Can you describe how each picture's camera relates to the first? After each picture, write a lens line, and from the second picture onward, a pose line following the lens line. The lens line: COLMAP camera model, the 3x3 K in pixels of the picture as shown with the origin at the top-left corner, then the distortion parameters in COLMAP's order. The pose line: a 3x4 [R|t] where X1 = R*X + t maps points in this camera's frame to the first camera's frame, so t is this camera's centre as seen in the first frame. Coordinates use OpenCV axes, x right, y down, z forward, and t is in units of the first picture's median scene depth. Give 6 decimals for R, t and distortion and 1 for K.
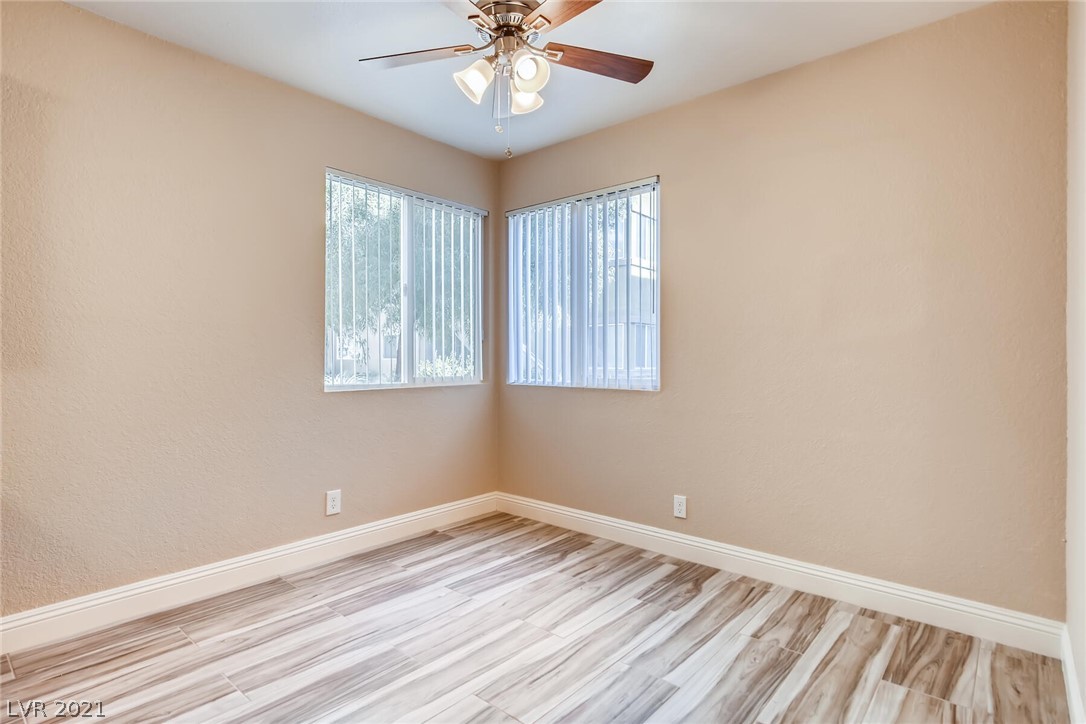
lens RADIAL K [[540.3, 0, 540.2], [0, 540.3, 360.7], [0, 0, 1]] dist [-0.000308, -0.000087]
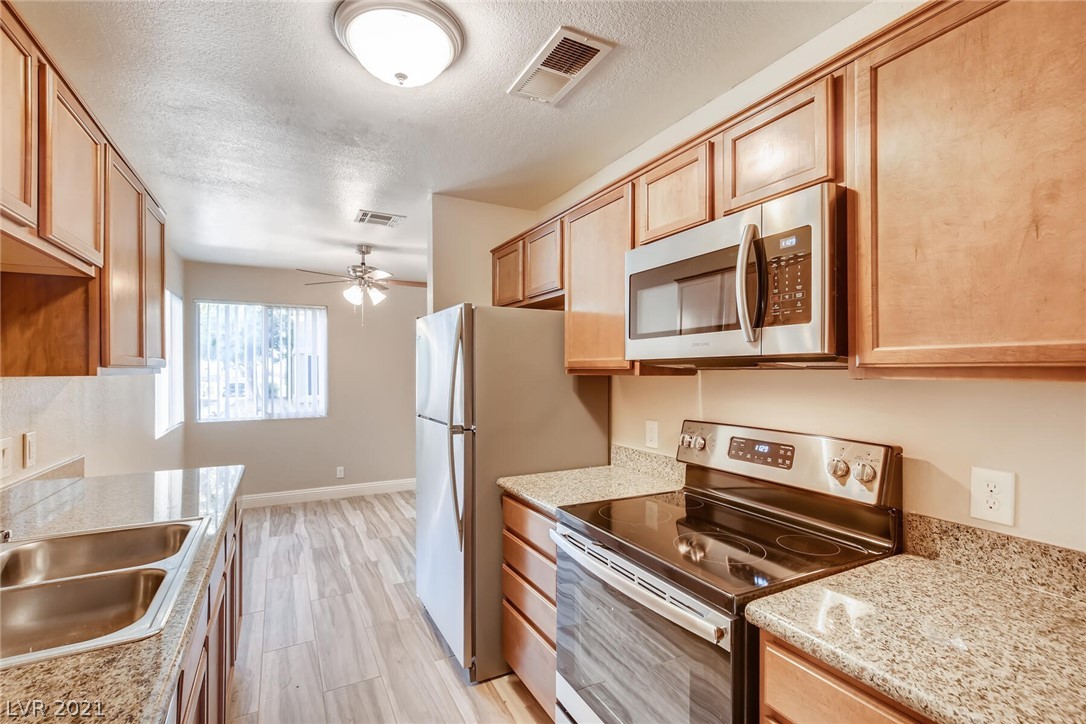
lens RADIAL K [[496.3, 0, 541.2], [0, 496.3, 366.7], [0, 0, 1]] dist [-0.003950, -0.000720]
pose [[0.342419, 0.005698, 0.939530, -1.281044], [0.006742, 0.999941, -0.008522, -0.108050], [-0.939523, 0.009253, 0.342361, -0.357155]]
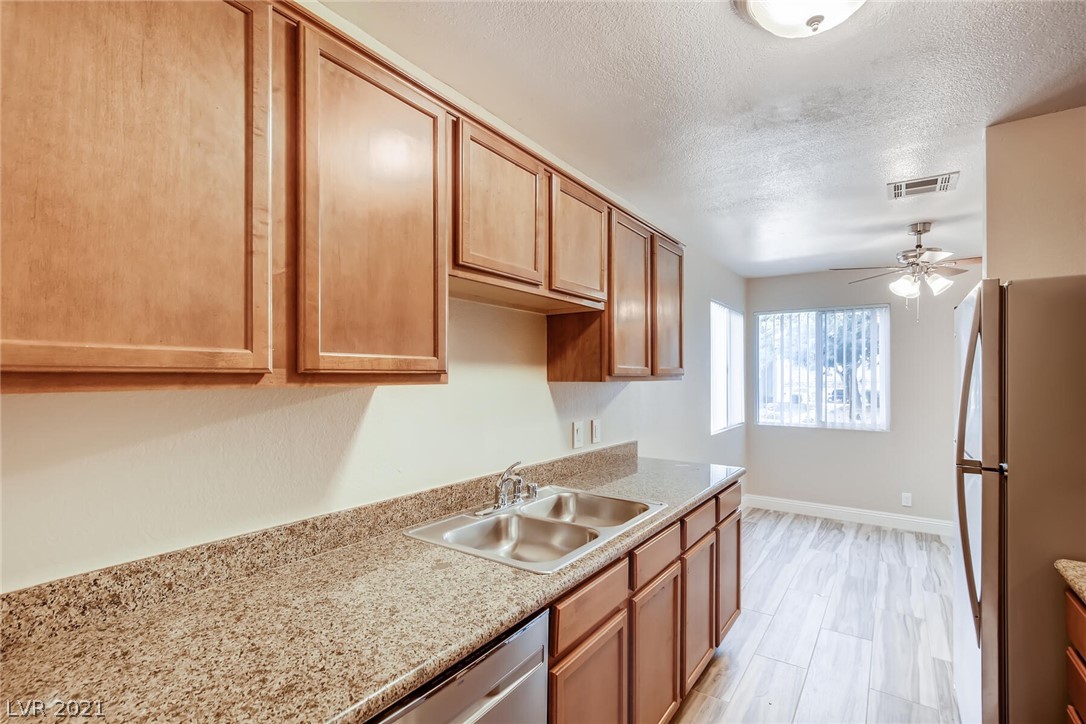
lens RADIAL K [[496.3, 0, 528.5], [0, 496.3, 376.9], [0, 0, 1]] dist [-0.003950, -0.000720]
pose [[0.995016, 0.002788, 0.099673, -1.124440], [-0.002502, 0.999992, -0.002996, -0.110956], [-0.099681, 0.002732, 0.995016, -0.444220]]
